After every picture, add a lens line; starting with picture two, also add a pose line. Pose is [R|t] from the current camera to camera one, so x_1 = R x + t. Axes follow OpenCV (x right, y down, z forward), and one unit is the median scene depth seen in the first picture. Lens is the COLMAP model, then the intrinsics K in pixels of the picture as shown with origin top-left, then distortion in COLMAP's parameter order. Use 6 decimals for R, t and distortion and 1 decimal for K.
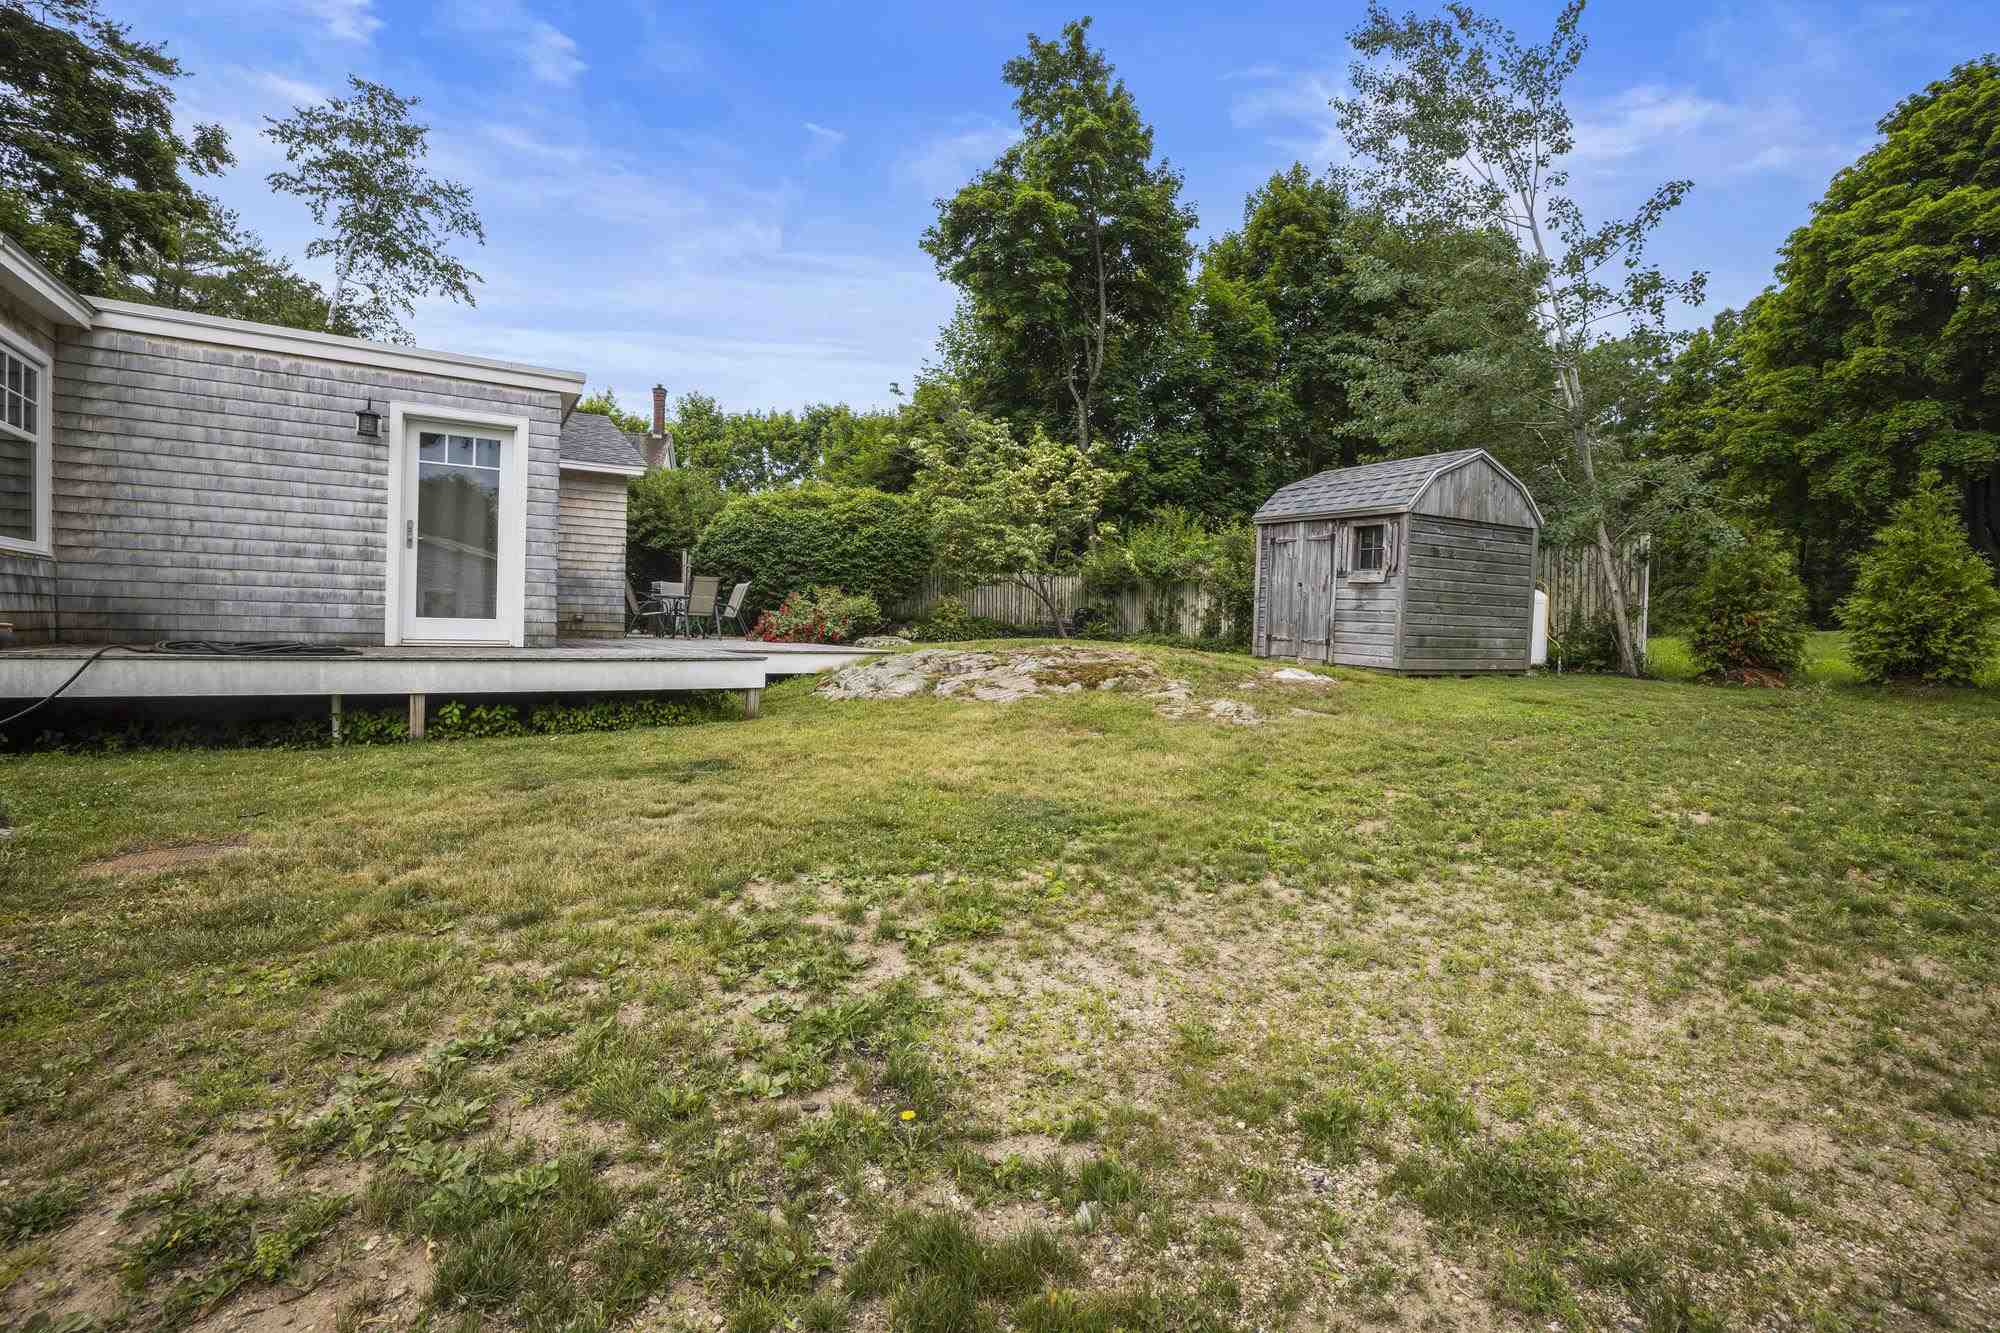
lens RADIAL K [[872.1, 0, 1000.7], [0, 872.1, 649.8], [0, 0, 1]] dist [-0.043043, 0.014237]
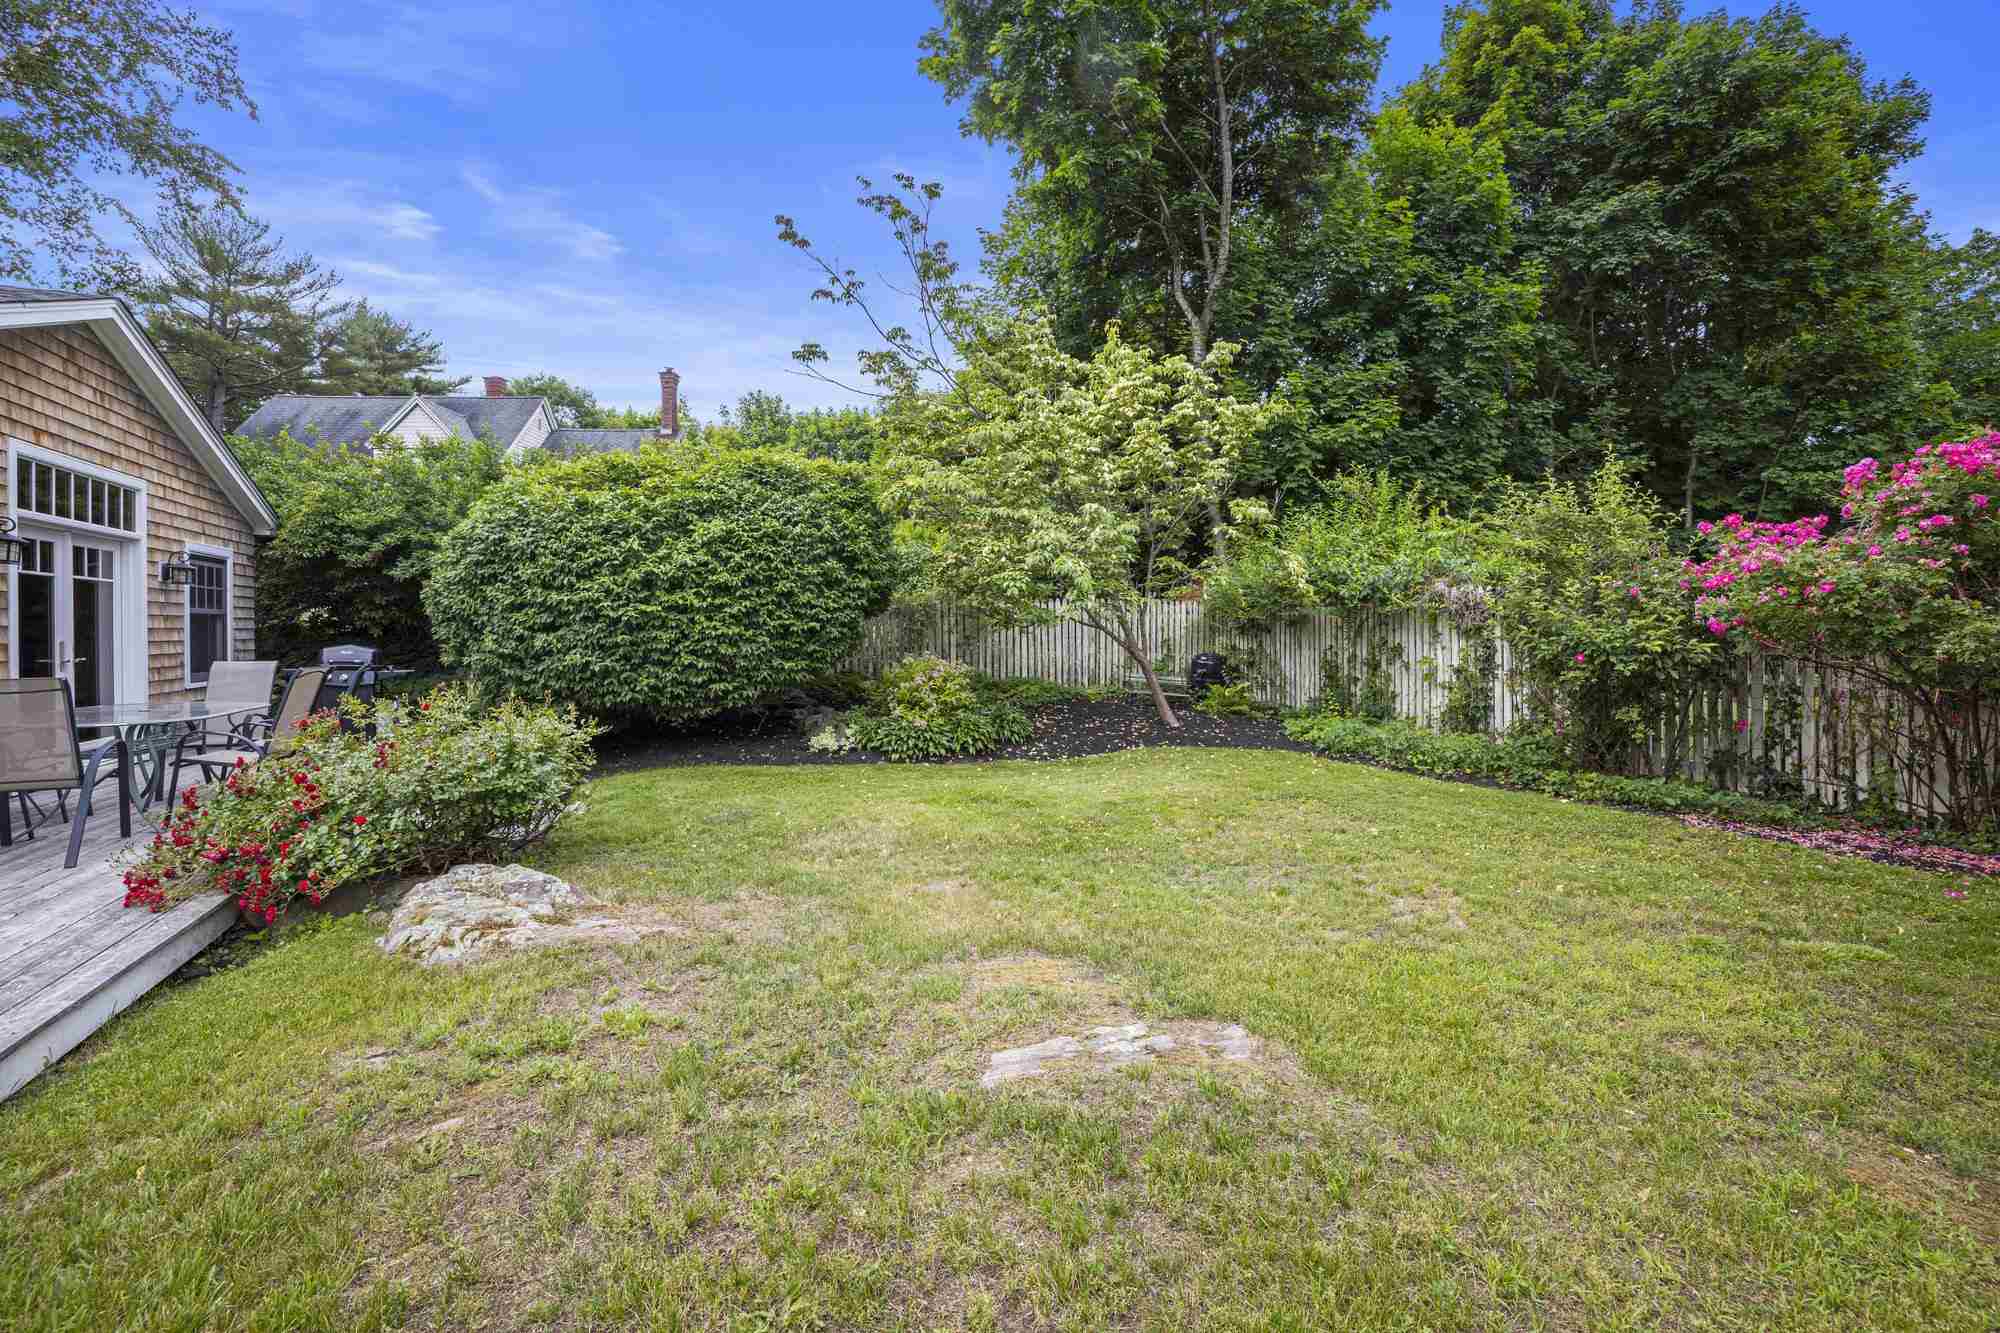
lens RADIAL K [[872.1, 0, 1006.9], [0, 872.1, 646.6], [0, 0, 1]] dist [-0.043043, 0.014237]
pose [[0.990461, -0.018721, -0.136515, 0.050105], [0.016872, 0.999750, -0.014685, -0.055427], [0.136756, 0.012242, 0.990529, 0.478434]]
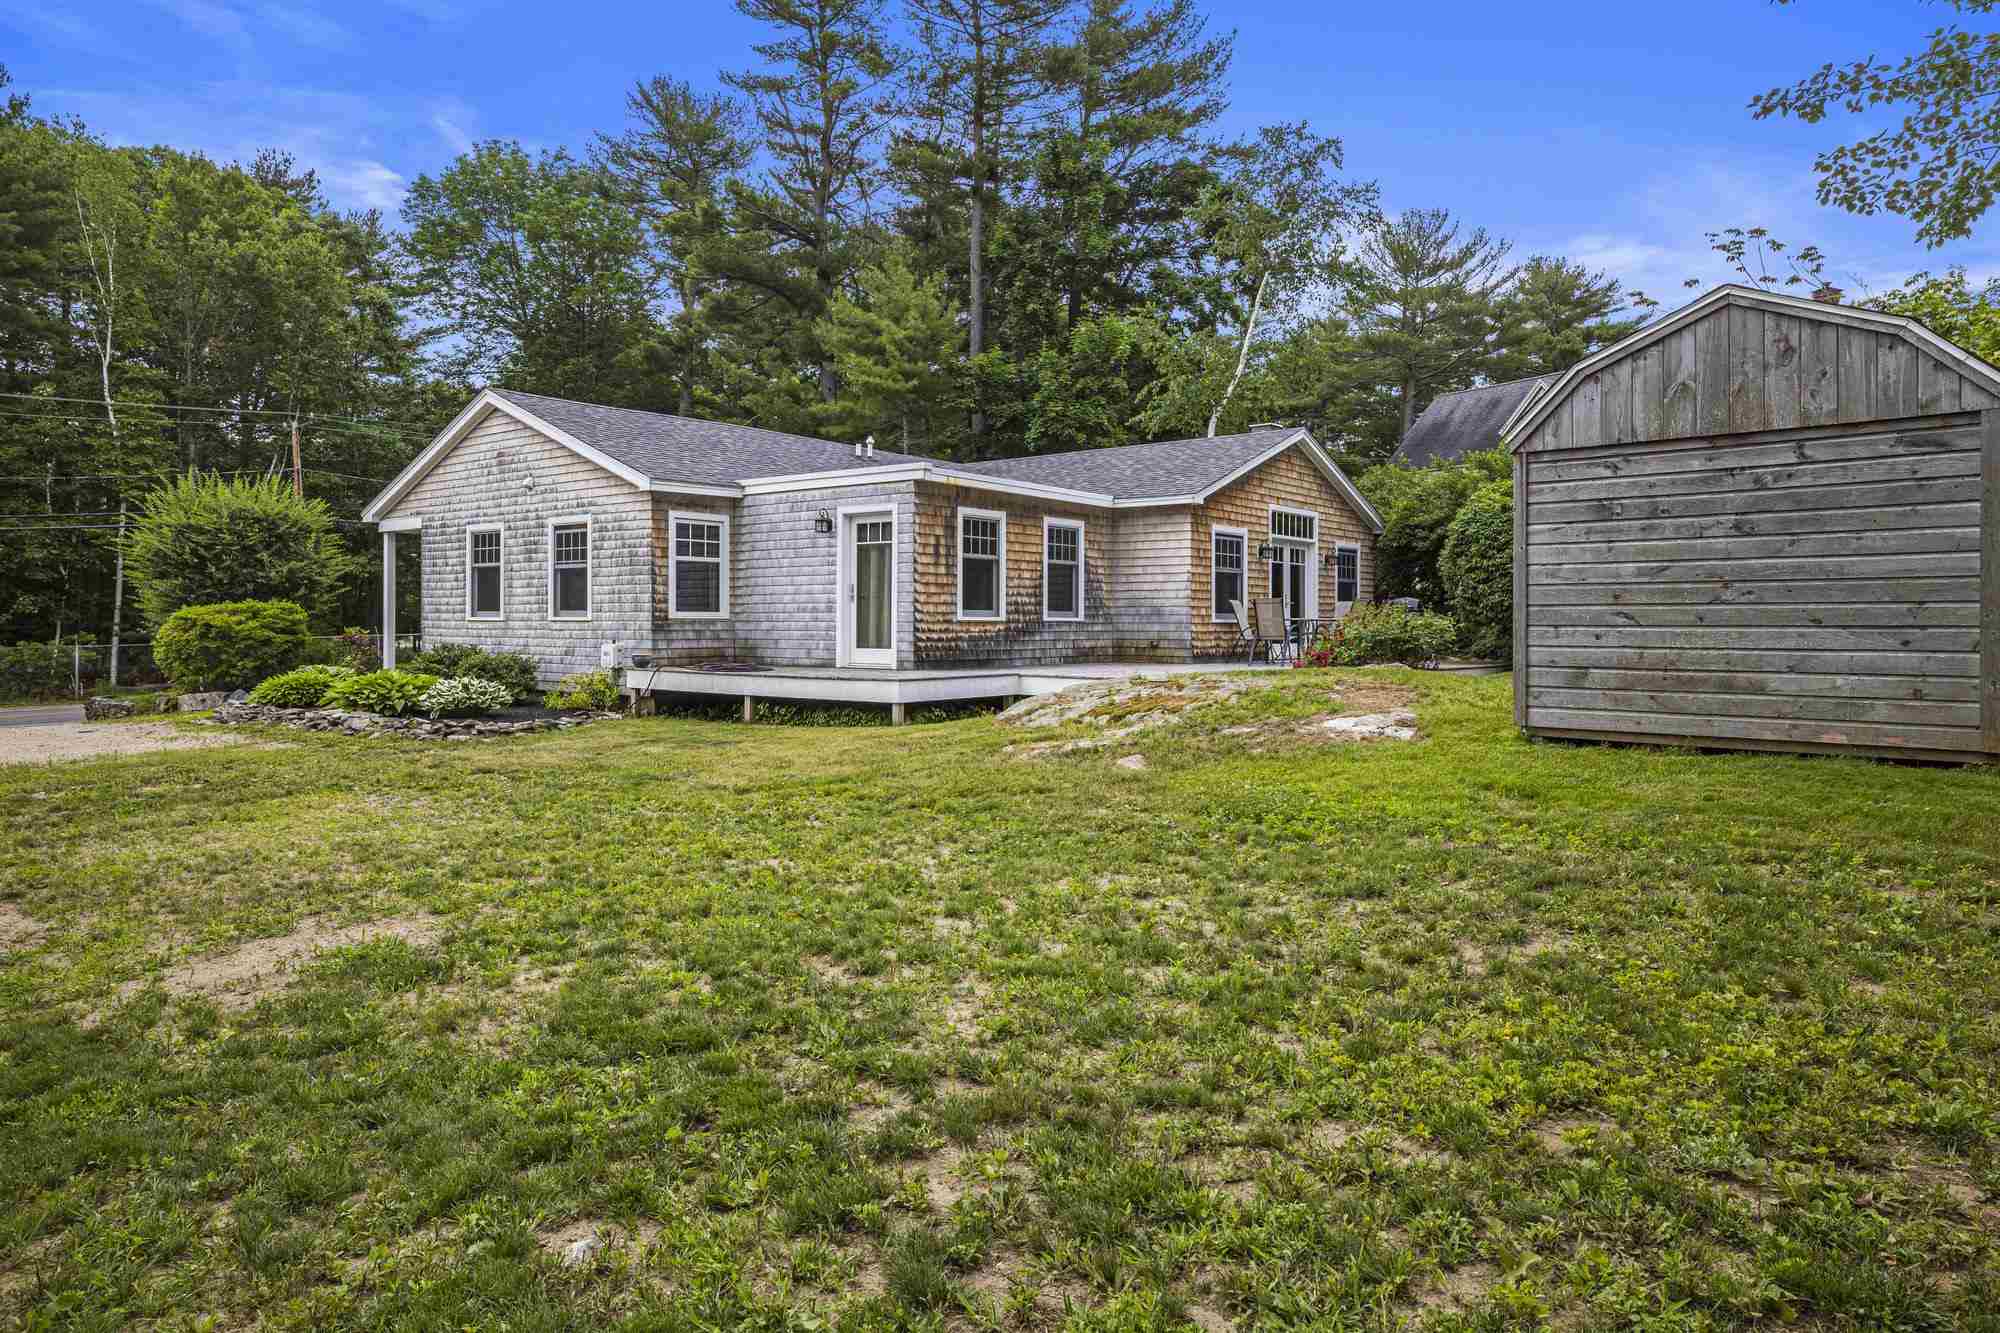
lens RADIAL K [[1219.3, 0, 1008.8], [0, 1219.3, 659.3], [0, 0, 1]] dist [-0.041485, -0.000277]
pose [[0.346132, 0.002117, -0.938184, 0.508856], [-0.018416, 0.999820, -0.004539, -0.005275], [0.938005, 0.018849, 0.346108, 0.190024]]
